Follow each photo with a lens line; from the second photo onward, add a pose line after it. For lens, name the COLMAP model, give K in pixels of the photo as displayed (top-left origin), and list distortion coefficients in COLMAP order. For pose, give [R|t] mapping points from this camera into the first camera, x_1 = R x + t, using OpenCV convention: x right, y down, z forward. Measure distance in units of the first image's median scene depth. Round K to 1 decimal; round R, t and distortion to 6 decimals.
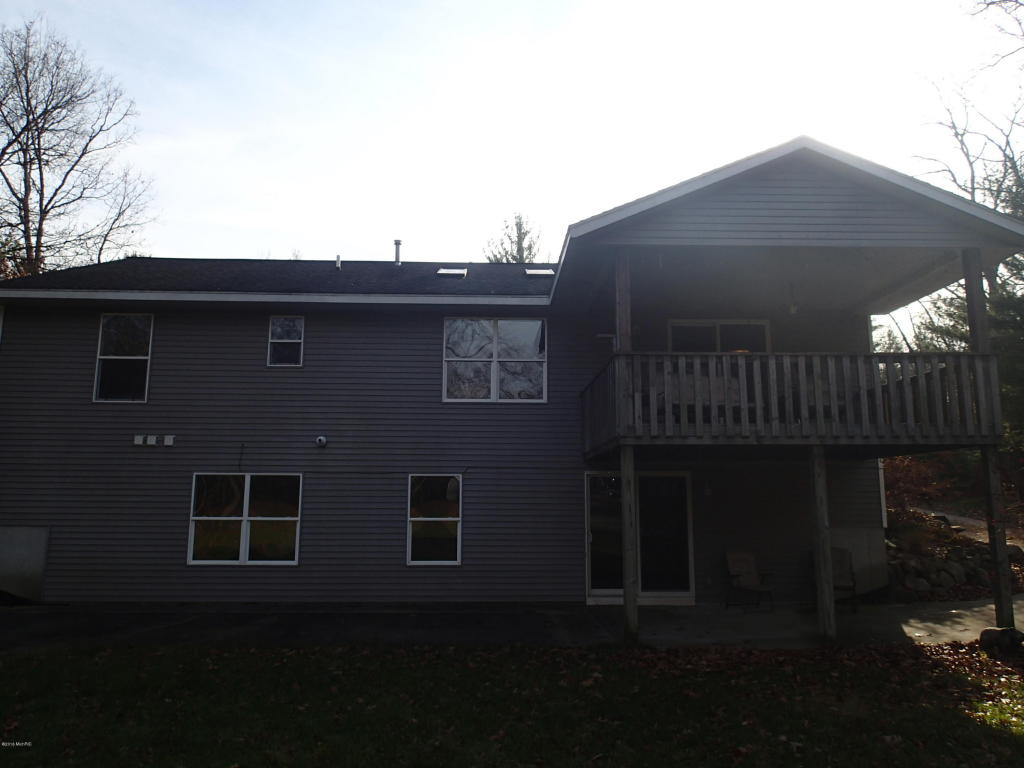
lens RADIAL K [[755.6, 0, 516.7], [0, 755.6, 384.2], [0, 0, 1]] dist [0.001133, -0.014005]
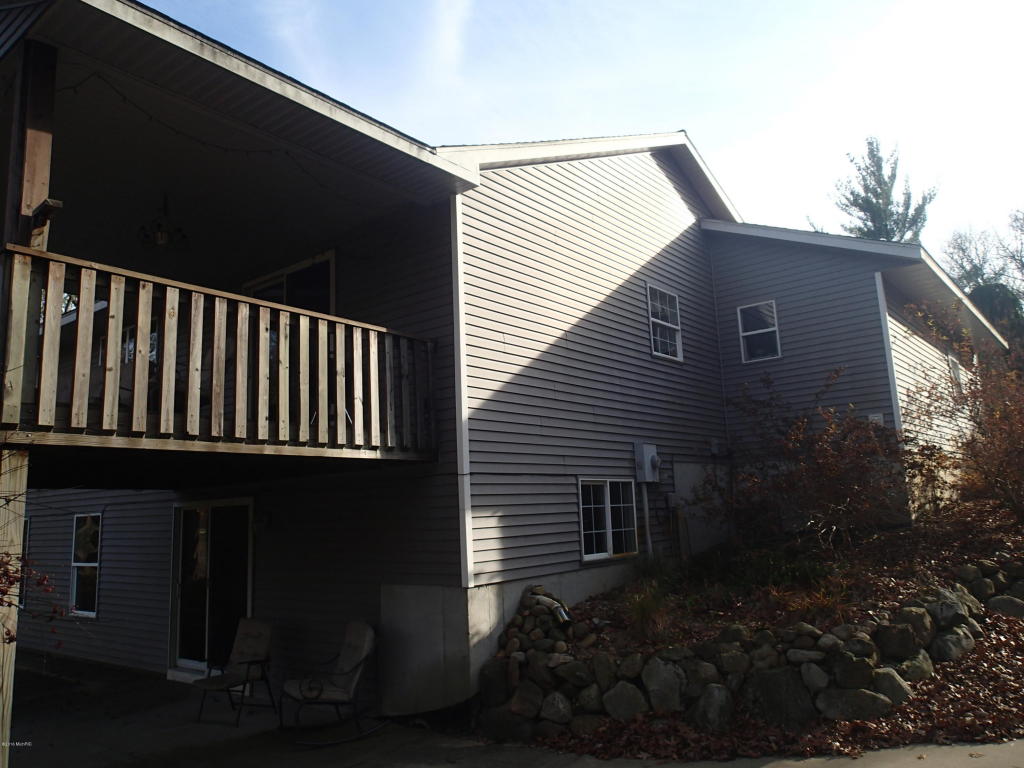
lens RADIAL K [[755.6, 0, 512.8], [0, 755.6, 381.5], [0, 0, 1]] dist [0.001133, -0.014005]
pose [[0.773516, -0.139610, -0.618208, 0.853823], [0.140242, 0.988960, -0.047862, 0.077143], [0.618065, -0.049677, 0.784556, 0.613051]]
